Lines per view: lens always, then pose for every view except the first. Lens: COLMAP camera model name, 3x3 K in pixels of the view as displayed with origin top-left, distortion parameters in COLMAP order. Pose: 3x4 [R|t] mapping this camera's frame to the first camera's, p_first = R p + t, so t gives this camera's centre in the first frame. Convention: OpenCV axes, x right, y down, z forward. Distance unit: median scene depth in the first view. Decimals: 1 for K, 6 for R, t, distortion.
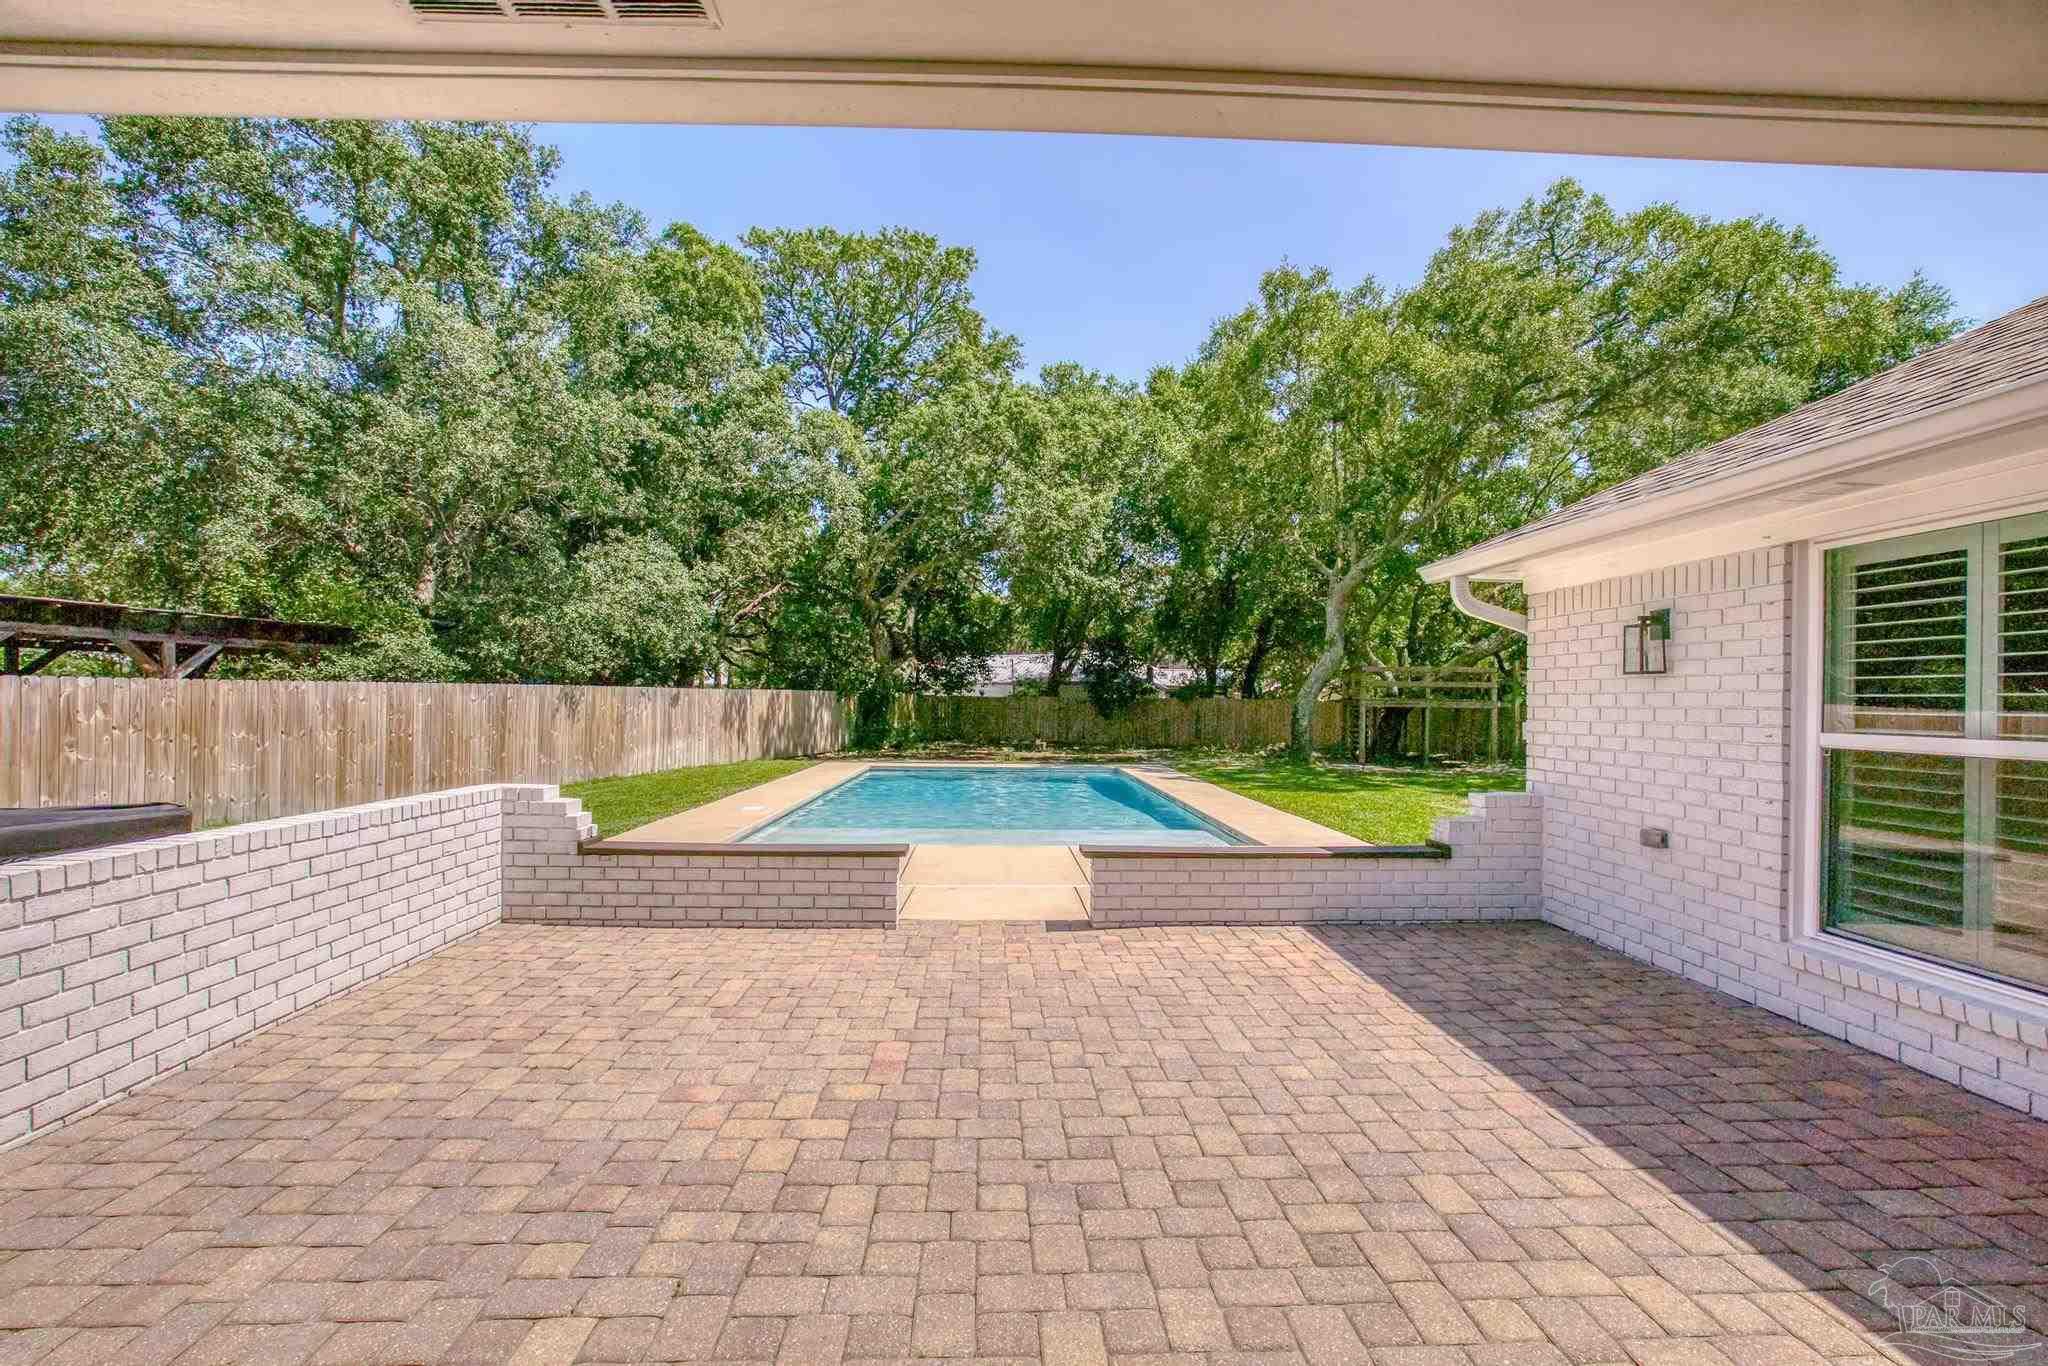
lens RADIAL K [[892.9, 0, 1018.3], [0, 892.9, 686.3], [0, 0, 1]] dist [-0.026064, 0.001996]
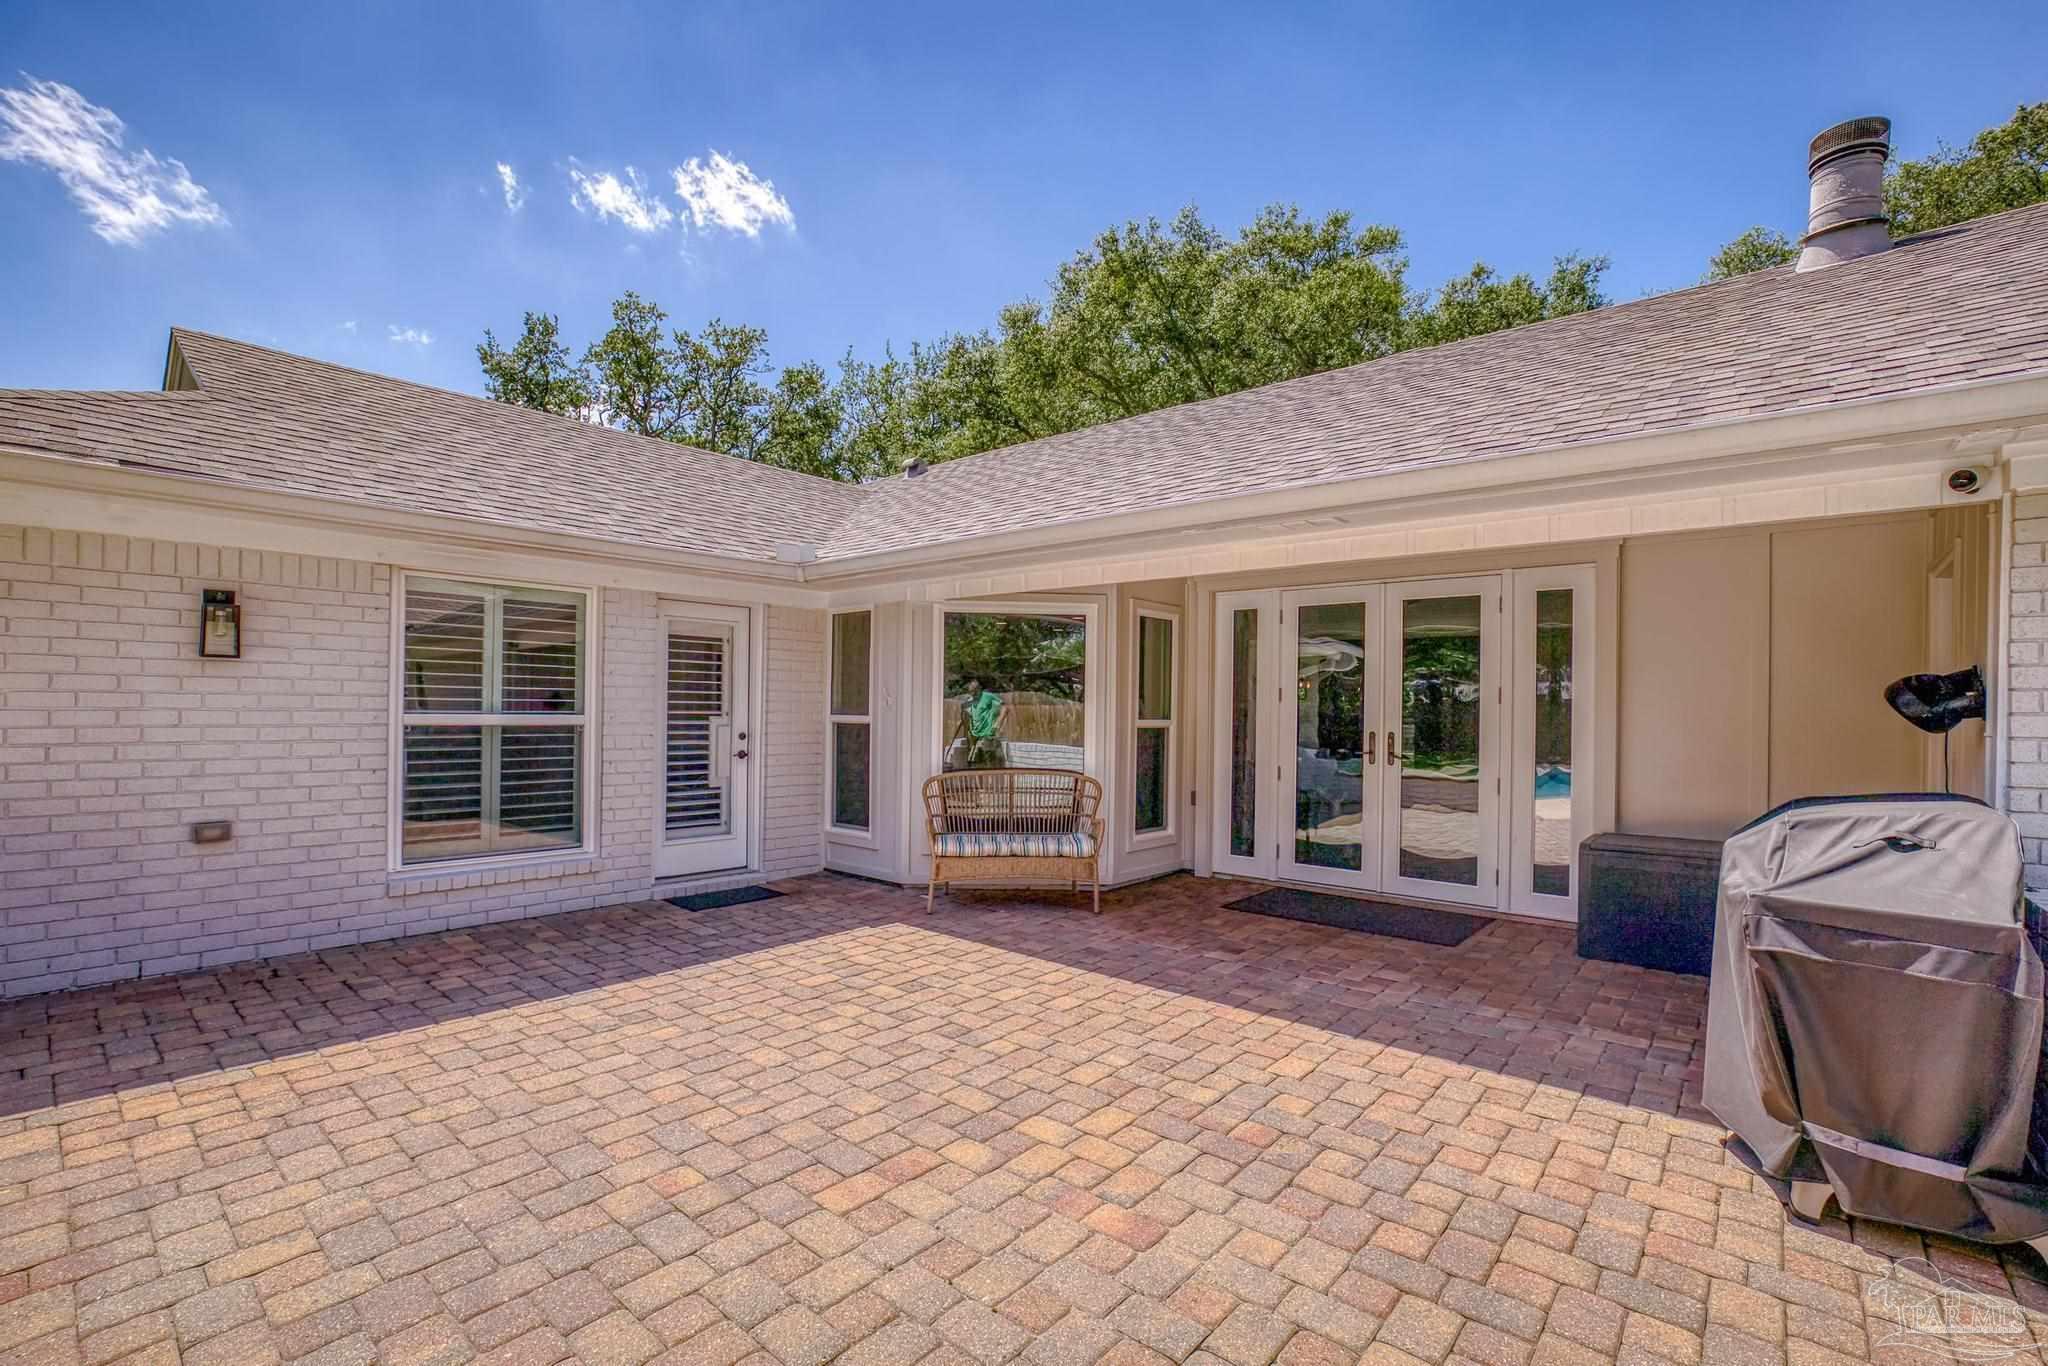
lens RADIAL K [[892.9, 0, 1031.8], [0, 892.9, 701.5], [0, 0, 1]] dist [-0.026064, 0.001996]
pose [[-0.731671, -0.016158, 0.681467, -0.794943], [-0.031179, 0.999466, -0.009778, 0.022243], [-0.680945, -0.028402, -0.731784, 1.575464]]
